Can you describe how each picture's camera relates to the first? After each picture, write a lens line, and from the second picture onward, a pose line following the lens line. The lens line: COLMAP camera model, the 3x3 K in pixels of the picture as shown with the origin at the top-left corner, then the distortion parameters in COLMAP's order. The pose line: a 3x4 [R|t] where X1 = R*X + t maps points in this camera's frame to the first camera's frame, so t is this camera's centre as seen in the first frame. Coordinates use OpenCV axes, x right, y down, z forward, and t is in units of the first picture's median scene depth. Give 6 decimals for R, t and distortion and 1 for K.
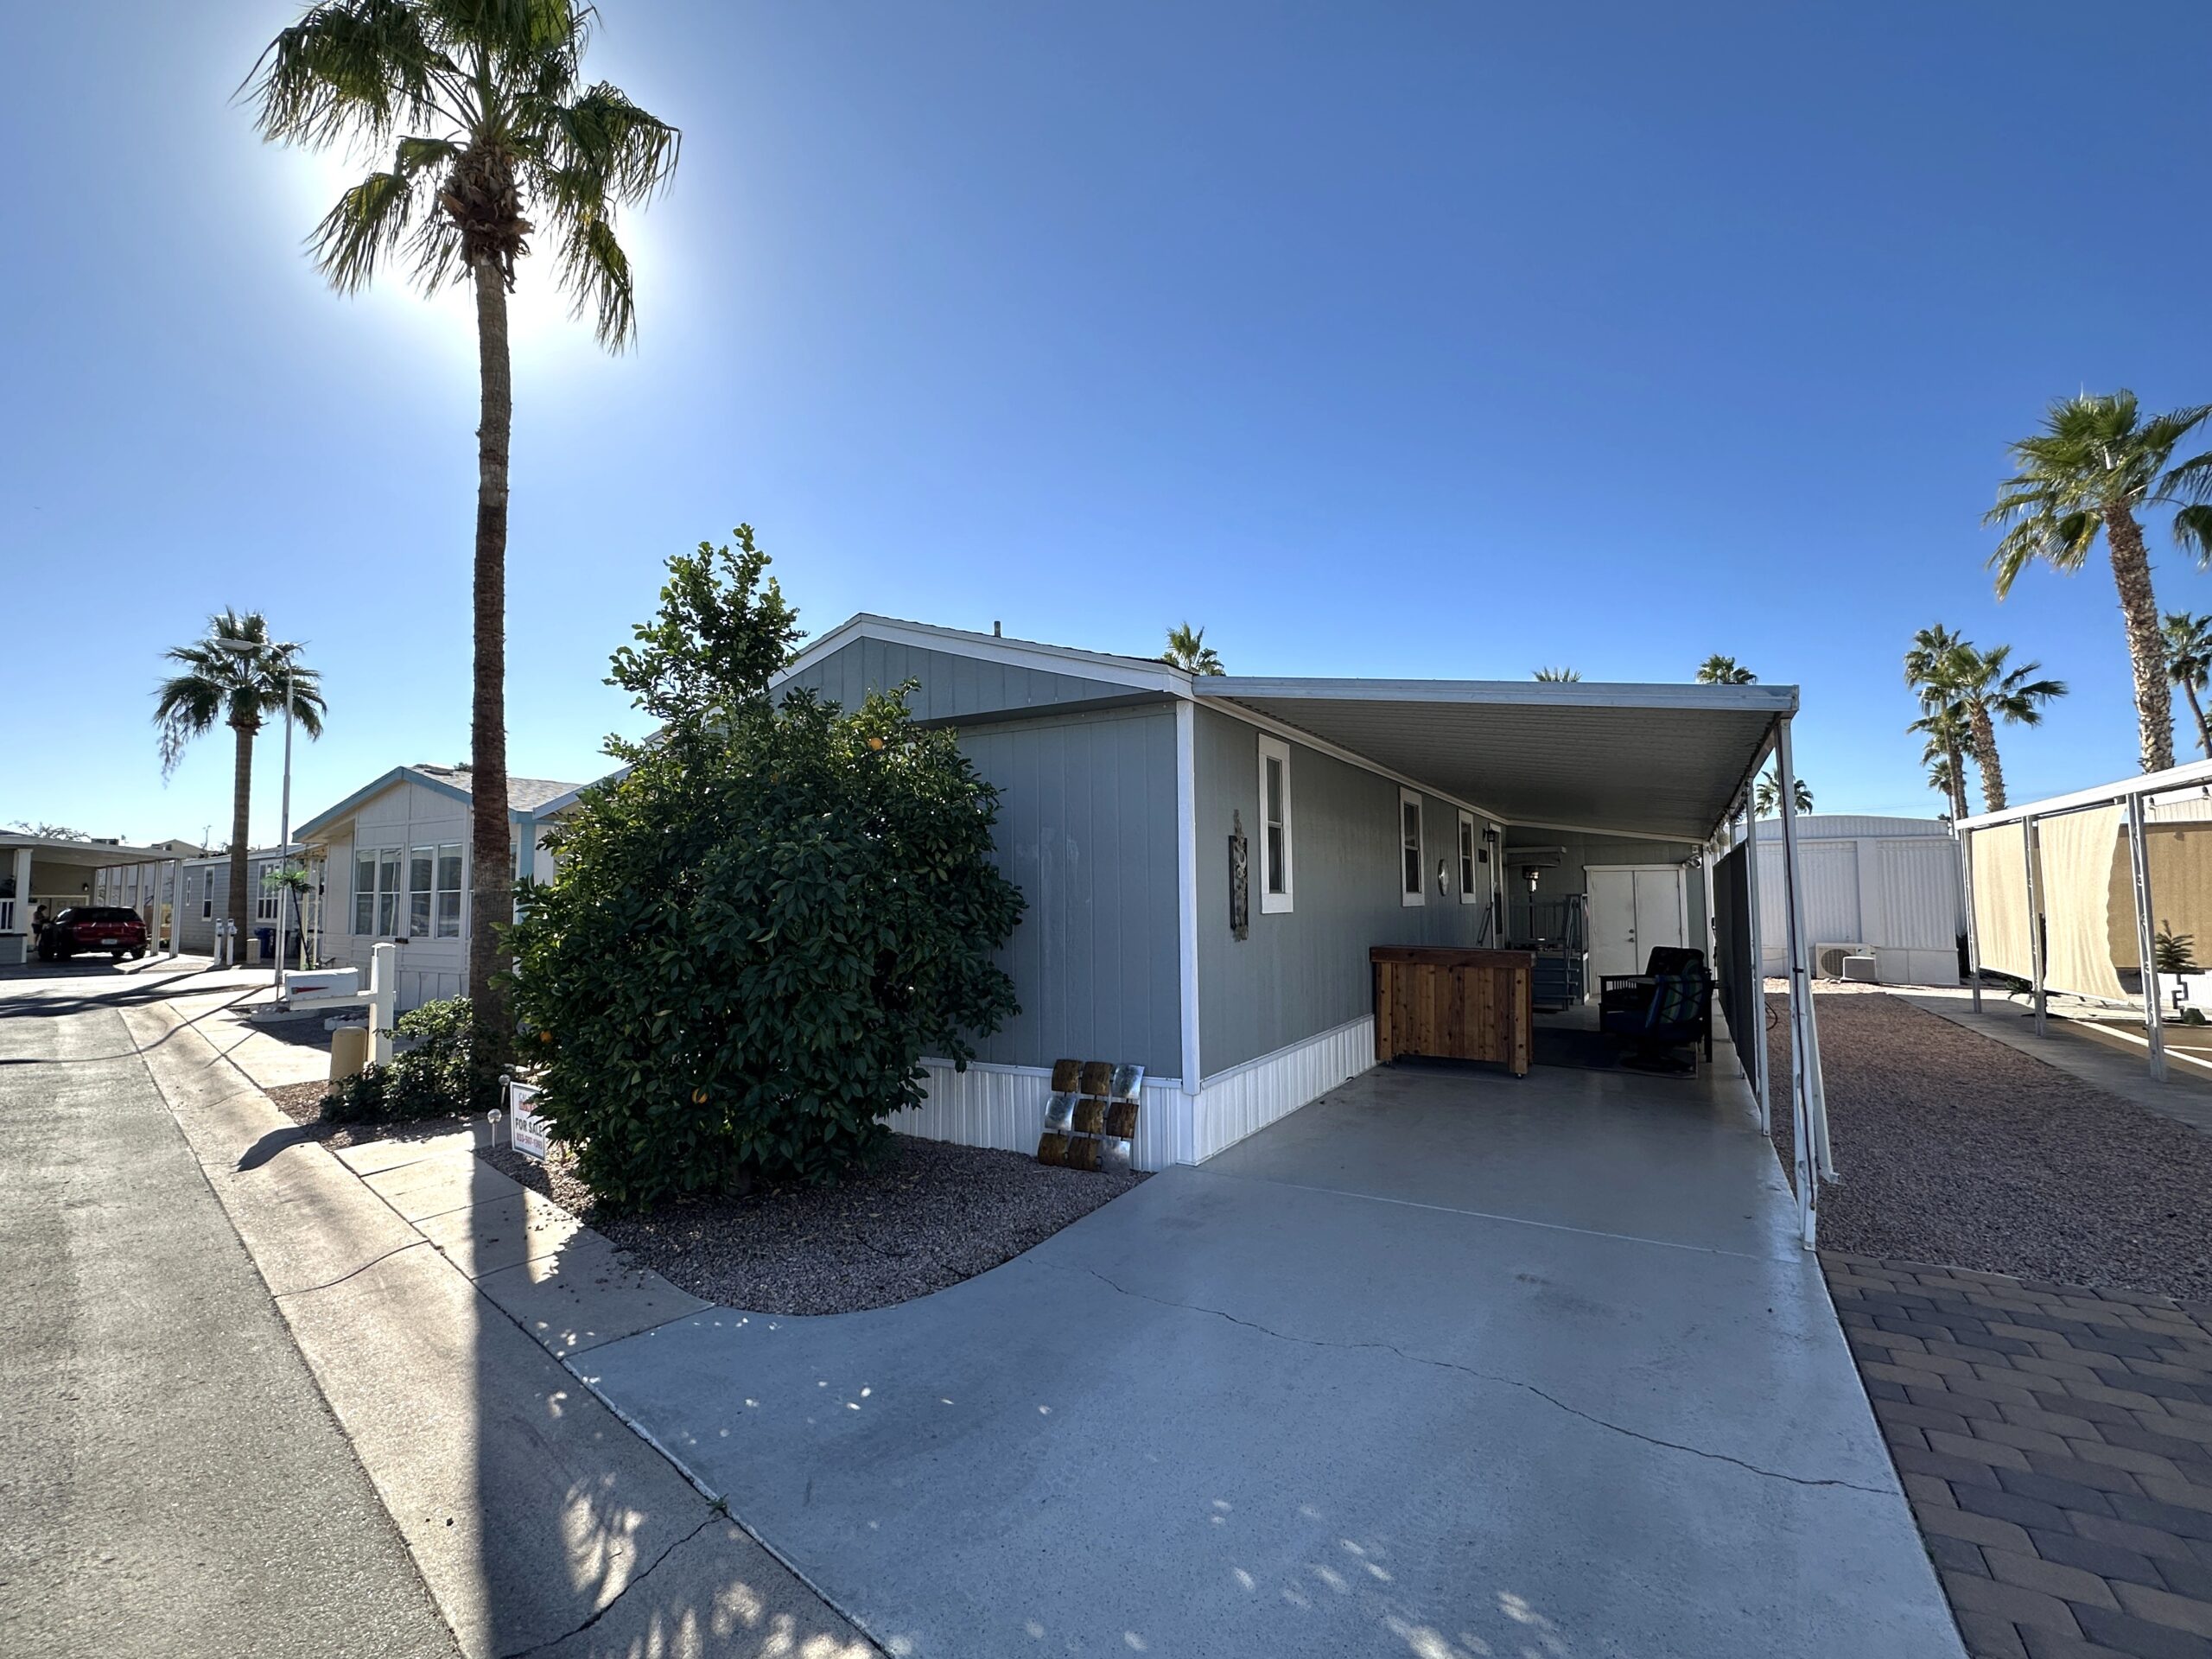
lens RADIAL K [[956.1, 0, 1106.0], [0, 956.1, 829.5], [0, 0, 1]] dist [0.000844, 0.000060]
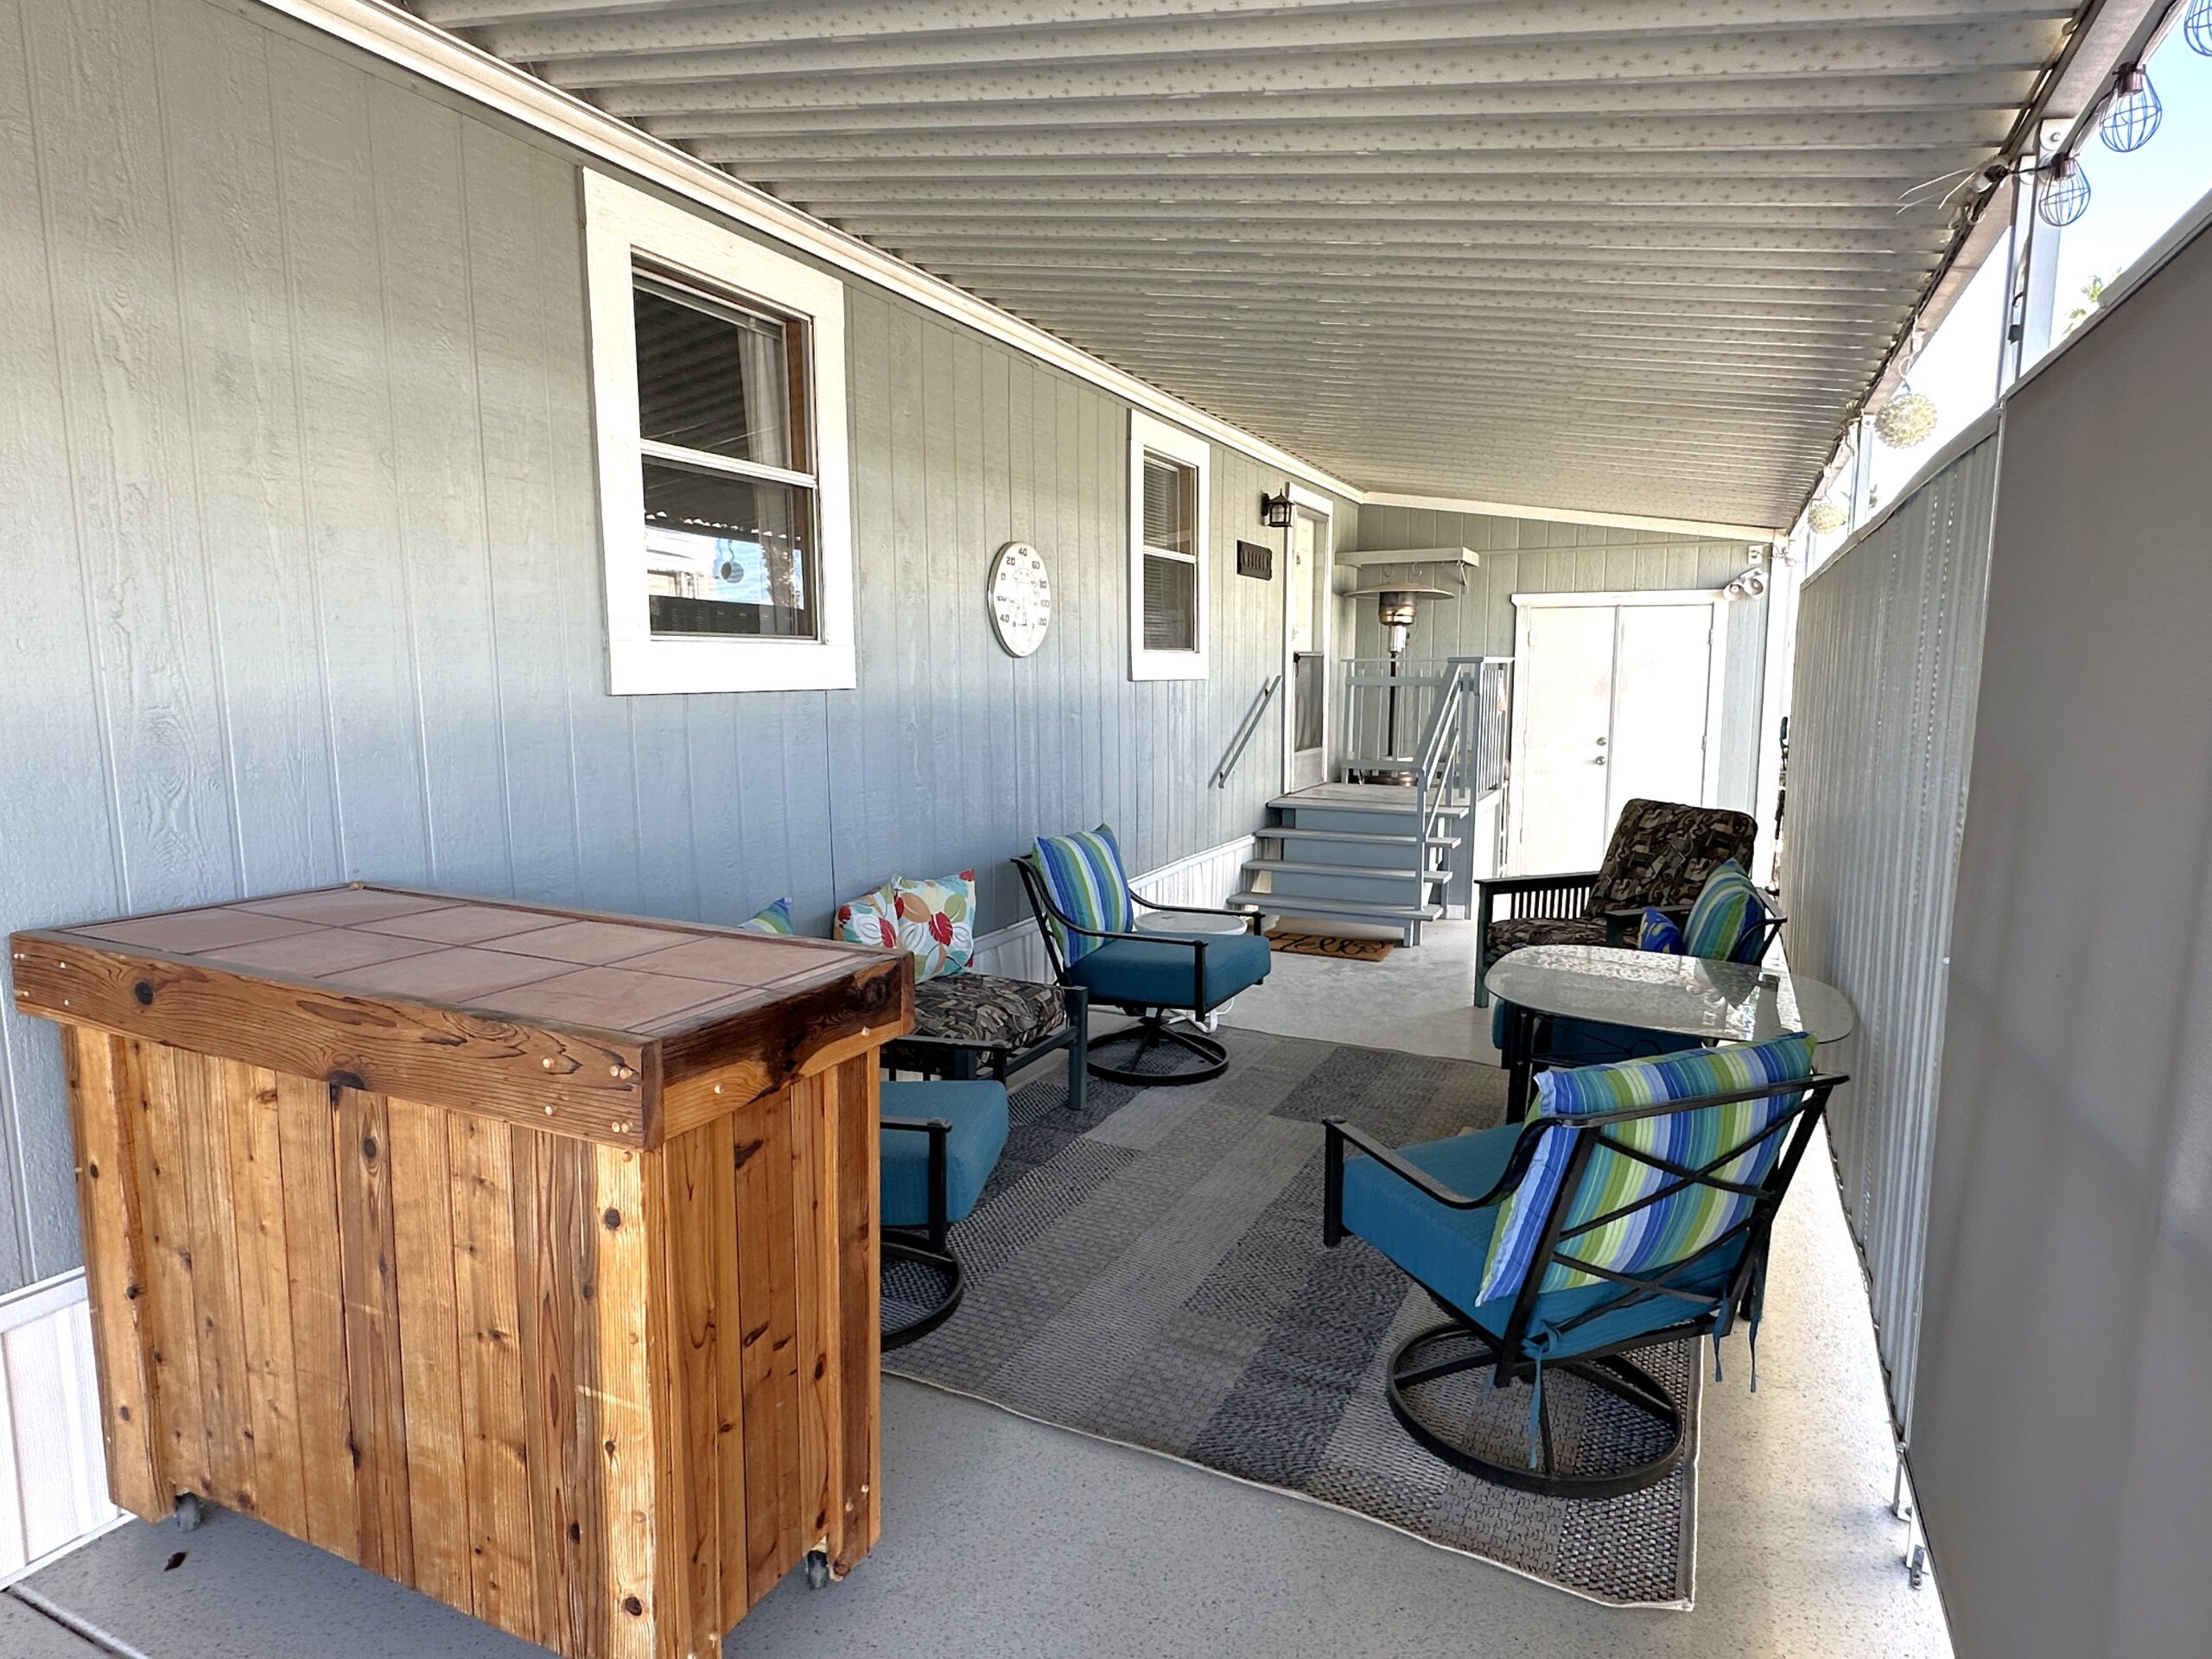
lens RADIAL K [[1286.9, 0, 1106.0], [0, 1286.9, 829.5], [0, 0, 1]] dist [-0.000100, -0.000454]
pose [[0.994728, -0.004892, 0.102428, 0.321994], [-0.015355, 0.980493, 0.195952, 0.039319], [-0.101388, -0.196492, 0.975249, 0.535153]]
